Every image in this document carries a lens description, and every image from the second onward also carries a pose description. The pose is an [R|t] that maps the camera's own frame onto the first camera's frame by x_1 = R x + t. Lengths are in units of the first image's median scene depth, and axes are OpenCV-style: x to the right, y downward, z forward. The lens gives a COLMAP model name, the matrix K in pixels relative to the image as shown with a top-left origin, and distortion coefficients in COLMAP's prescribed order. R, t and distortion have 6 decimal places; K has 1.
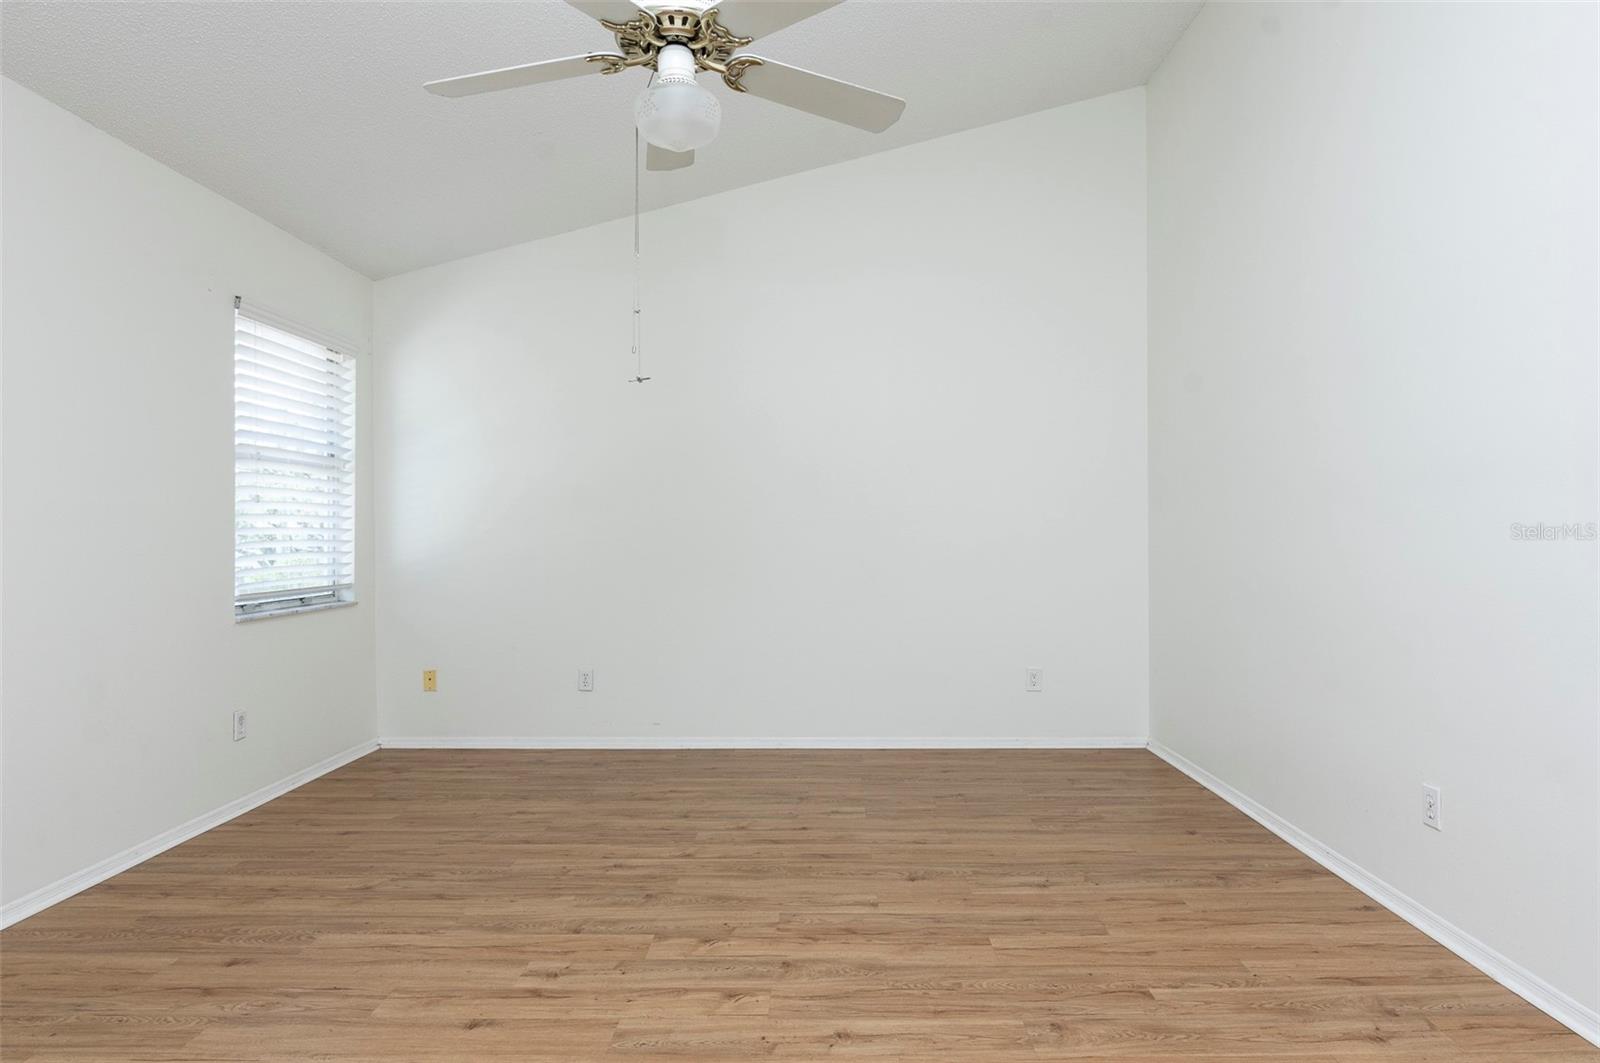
lens RADIAL K [[864.2, 0, 785.1], [0, 864.2, 534.8], [0, 0, 1]] dist [0.000303, -0.004507]
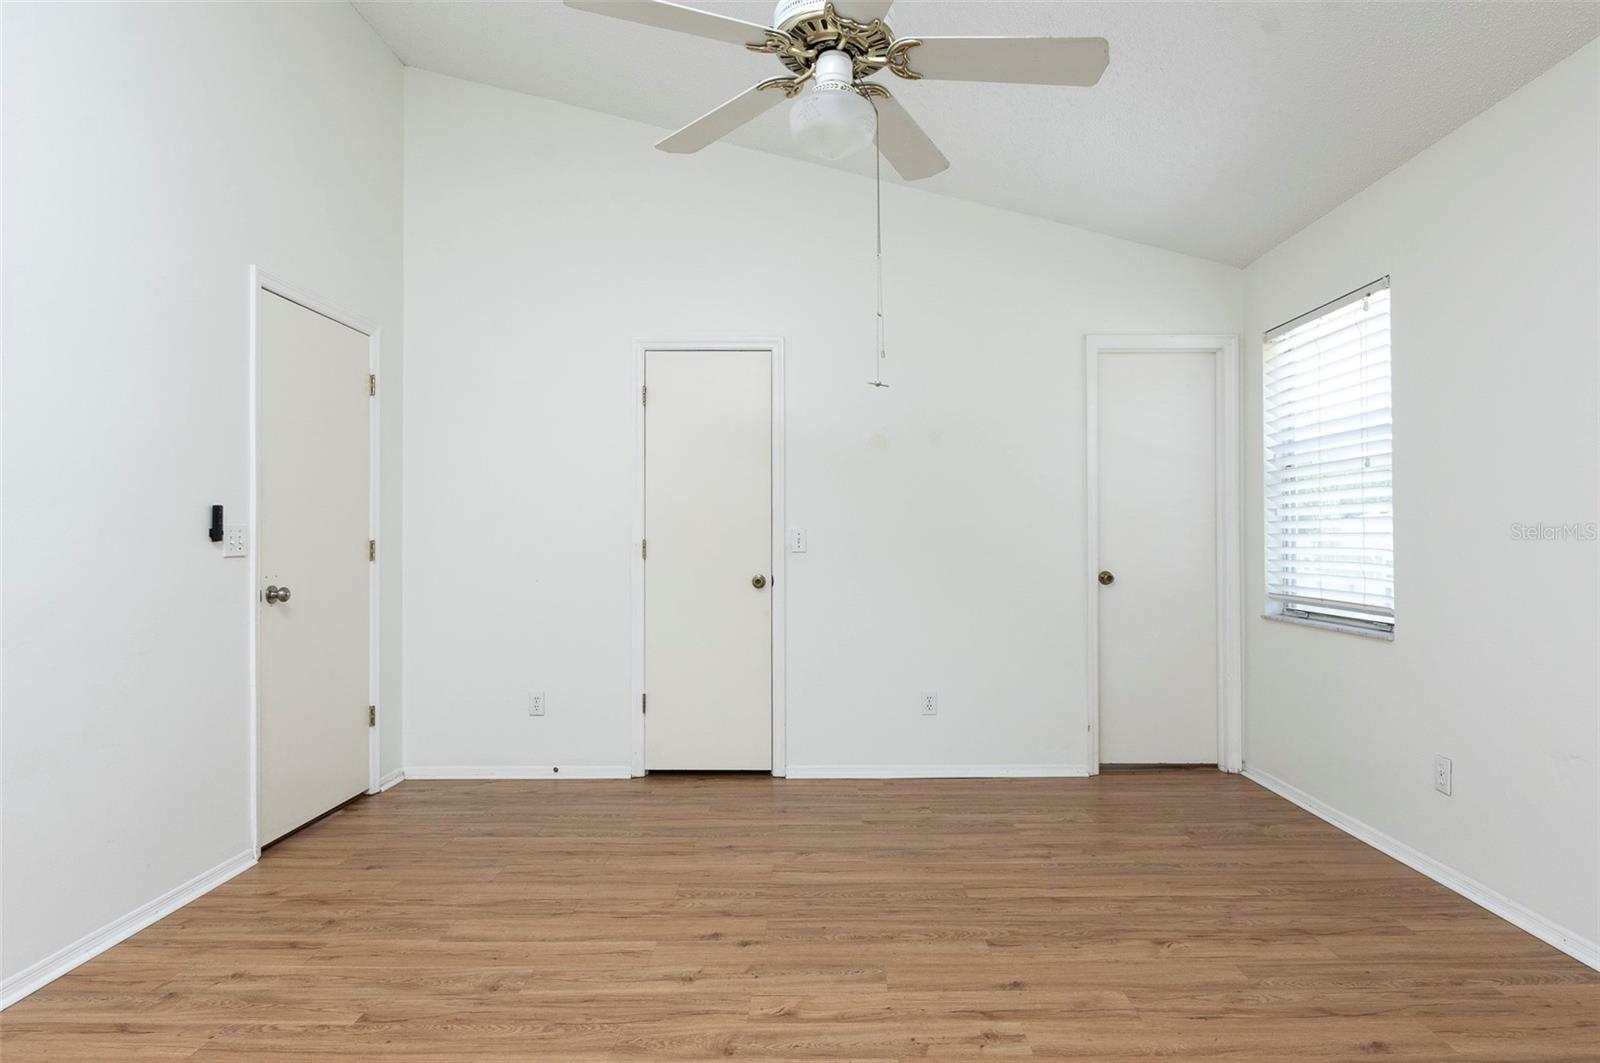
lens RADIAL K [[864.2, 0, 785.3], [0, 864.2, 537.7], [0, 0, 1]] dist [0.000303, -0.004507]
pose [[-0.999981, 0.005976, -0.001509, -0.050571], [0.005981, 0.999974, -0.003973, -0.005003], [0.001485, -0.003982, -0.999991, 1.656742]]
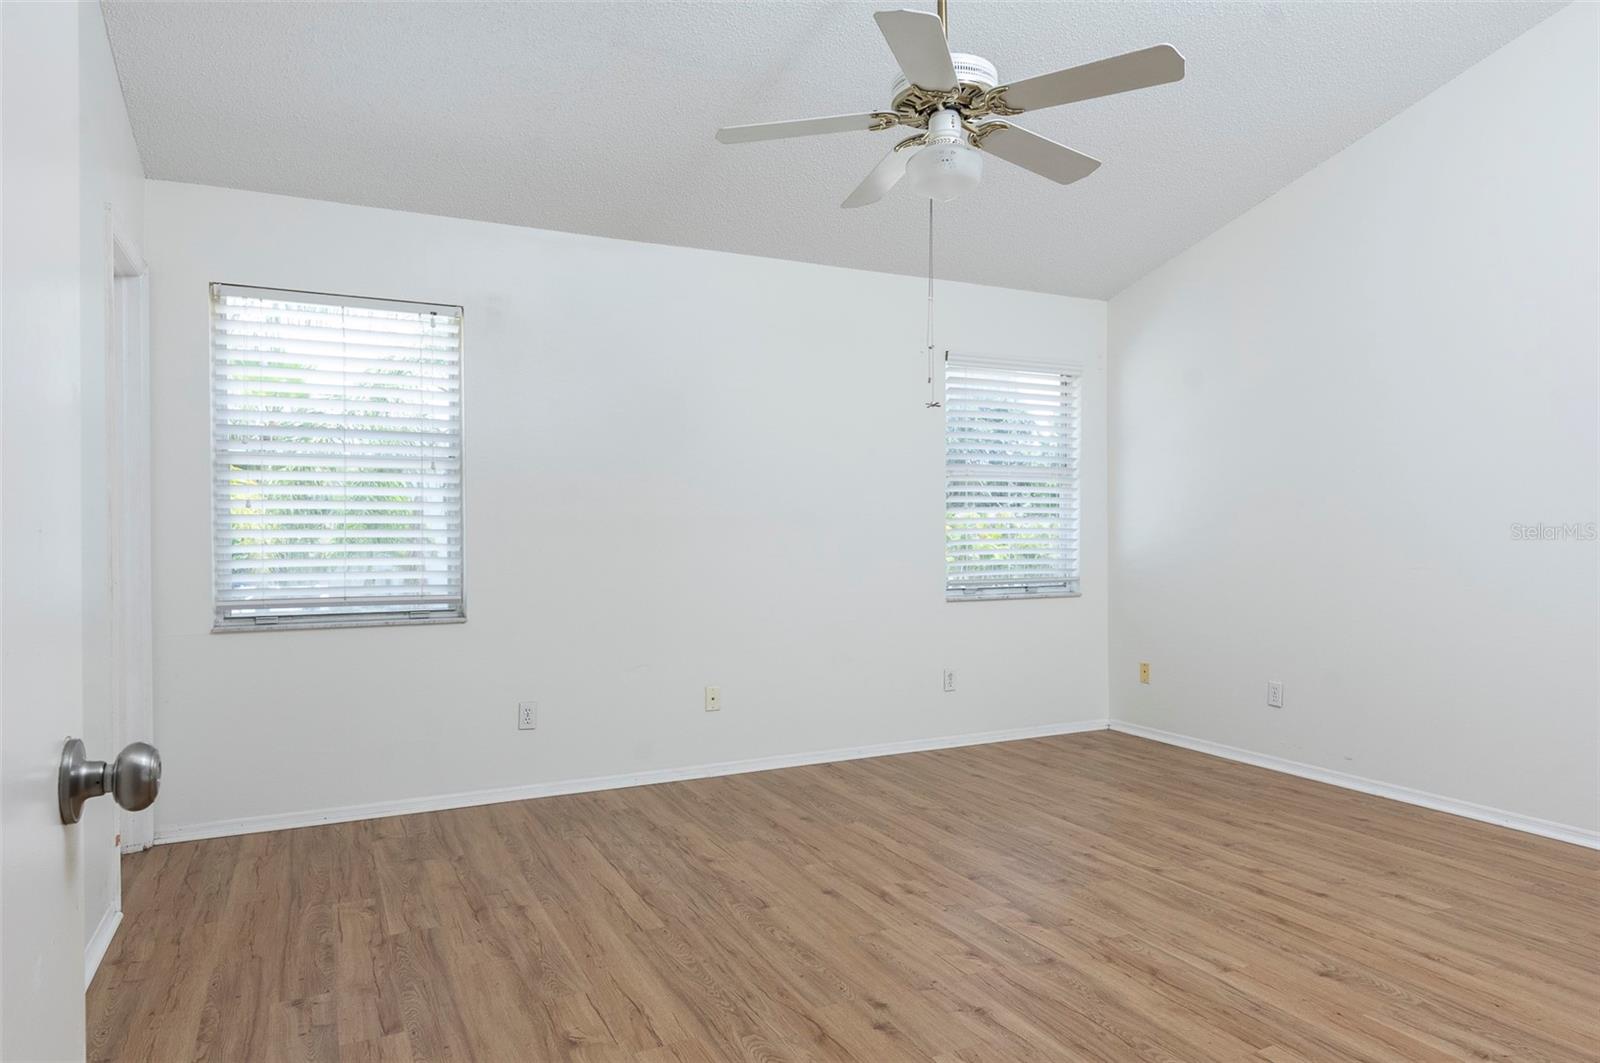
lens RADIAL K [[960.1, 0, 855.1], [0, 960.1, 526.7], [0, 0, 1]] dist [-0.000597, 0.000510]
pose [[0.492677, -0.005921, -0.870192, 0.778910], [0.002281, 0.999982, -0.005512, -0.004994], [0.870209, 0.000730, 0.492682, 0.221319]]
